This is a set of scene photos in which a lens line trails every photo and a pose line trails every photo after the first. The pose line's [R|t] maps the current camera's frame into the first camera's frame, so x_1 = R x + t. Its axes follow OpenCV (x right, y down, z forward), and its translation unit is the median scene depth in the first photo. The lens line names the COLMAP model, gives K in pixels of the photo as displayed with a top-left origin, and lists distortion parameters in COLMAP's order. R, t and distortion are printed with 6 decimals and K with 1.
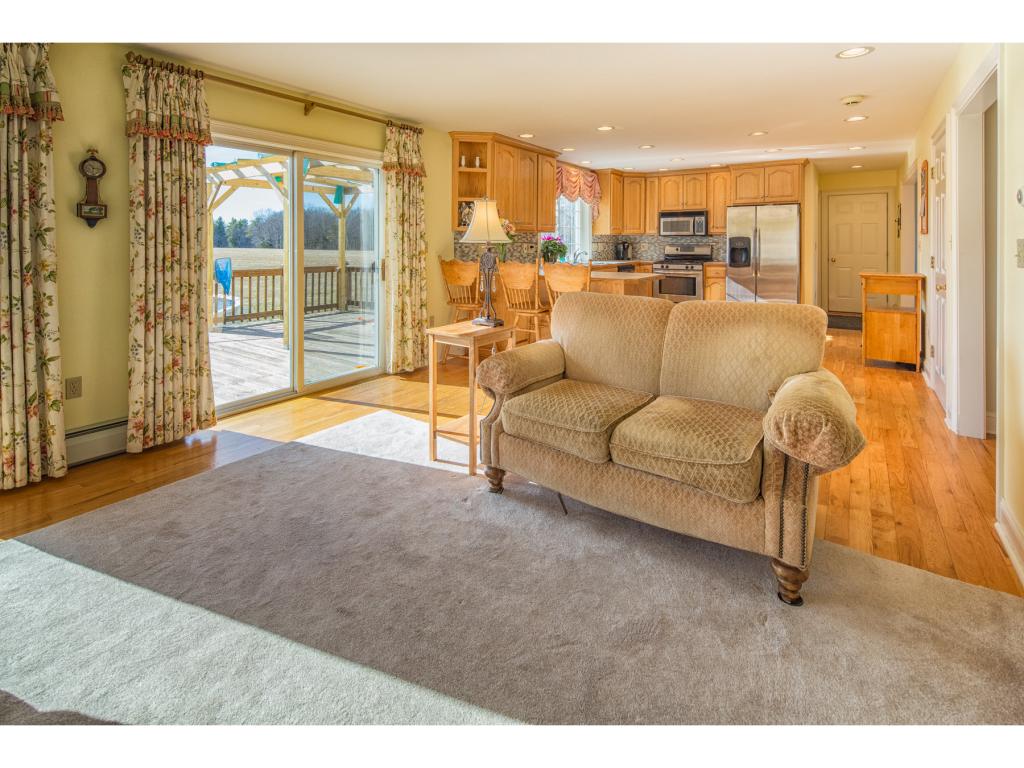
lens RADIAL K [[493.5, 0, 513.6], [0, 493.5, 375.6], [0, 0, 1]] dist [-0.001587, -0.000247]
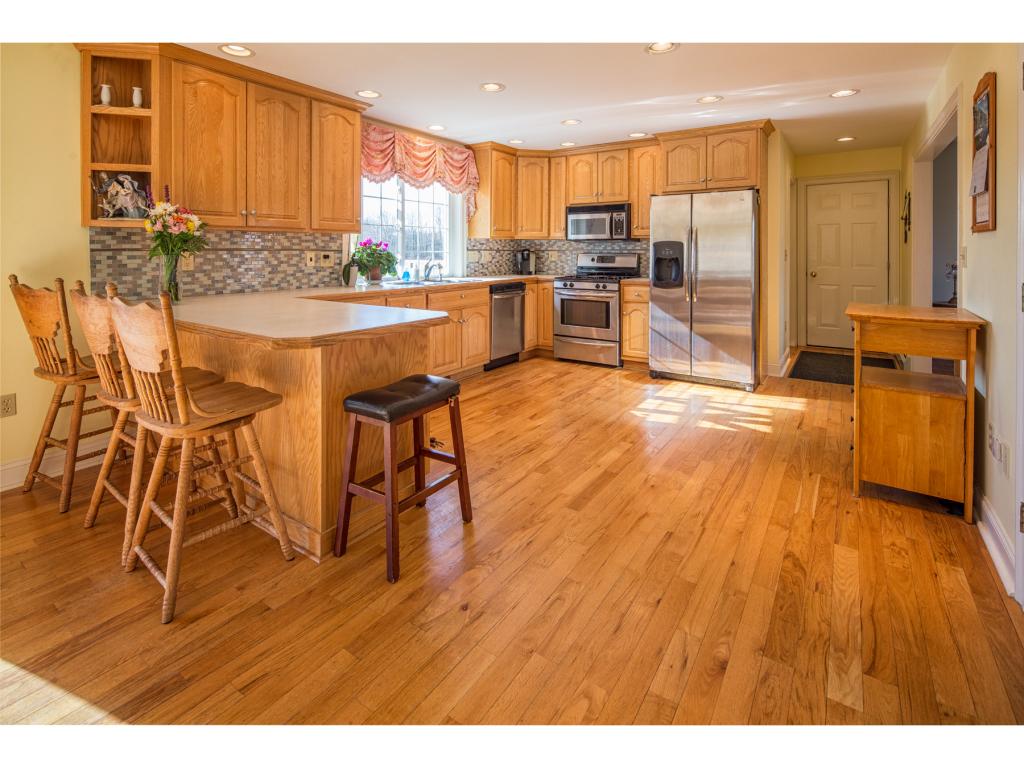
lens RADIAL K [[493.5, 0, 513.6], [0, 493.5, 387.8], [0, 0, 1]] dist [-0.001587, -0.000247]
pose [[0.999891, -0.002802, 0.014500, 0.222696], [0.002686, 0.999964, 0.008059, -0.084530], [-0.014522, -0.008020, 0.999862, 0.316565]]
